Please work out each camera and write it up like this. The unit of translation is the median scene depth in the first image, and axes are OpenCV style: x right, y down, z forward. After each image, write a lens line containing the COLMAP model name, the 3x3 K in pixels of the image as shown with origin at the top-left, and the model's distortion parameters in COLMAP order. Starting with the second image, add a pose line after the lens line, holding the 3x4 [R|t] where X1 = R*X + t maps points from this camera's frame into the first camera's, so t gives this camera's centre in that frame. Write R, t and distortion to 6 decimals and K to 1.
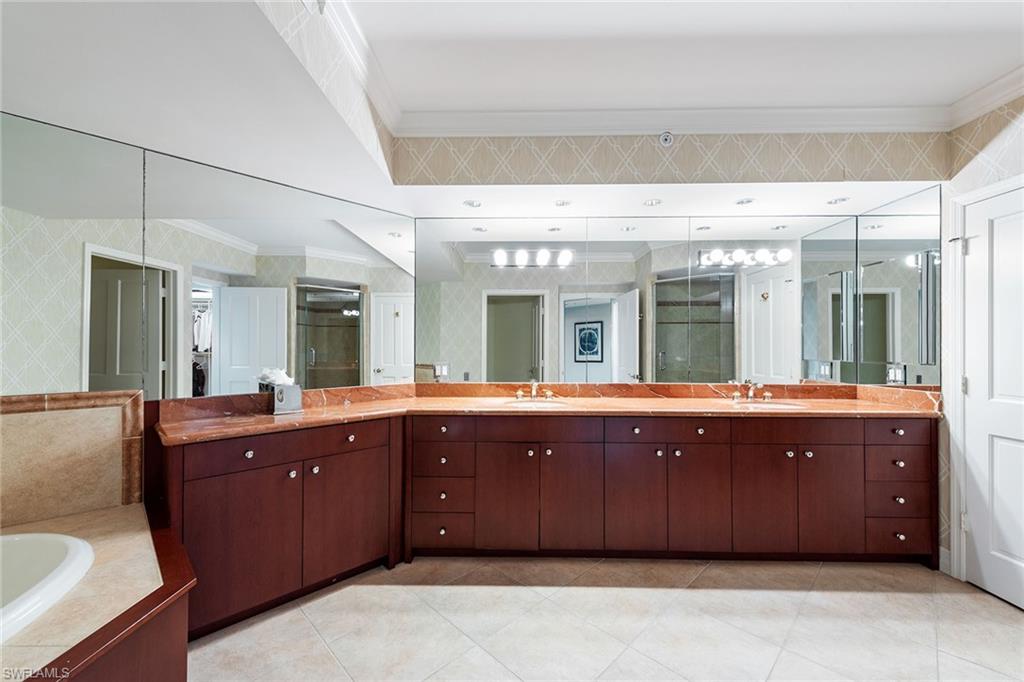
lens RADIAL K [[404.5, 0, 507.4], [0, 404.5, 351.9], [0, 0, 1]] dist [0.001058, -0.001255]
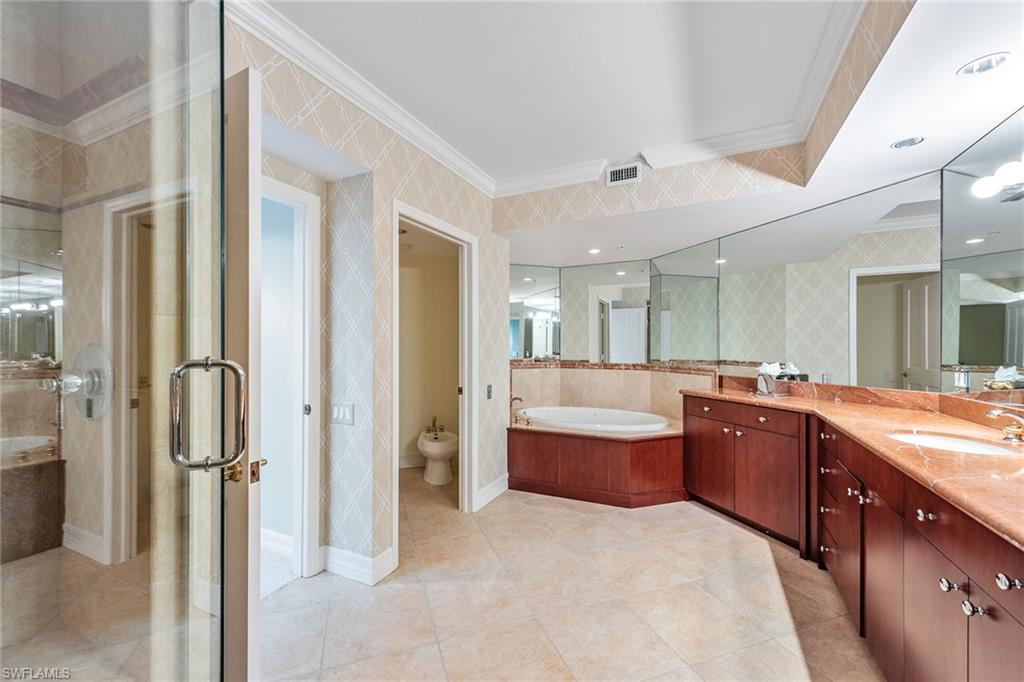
lens RADIAL K [[404.5, 0, 512.8], [0, 404.5, 342.4], [0, 0, 1]] dist [0.001058, -0.001255]
pose [[-0.416947, -0.005824, -0.908912, 1.046003], [-0.004483, 0.999980, -0.004351, -0.015231], [0.908920, 0.002261, -0.416965, 0.804167]]
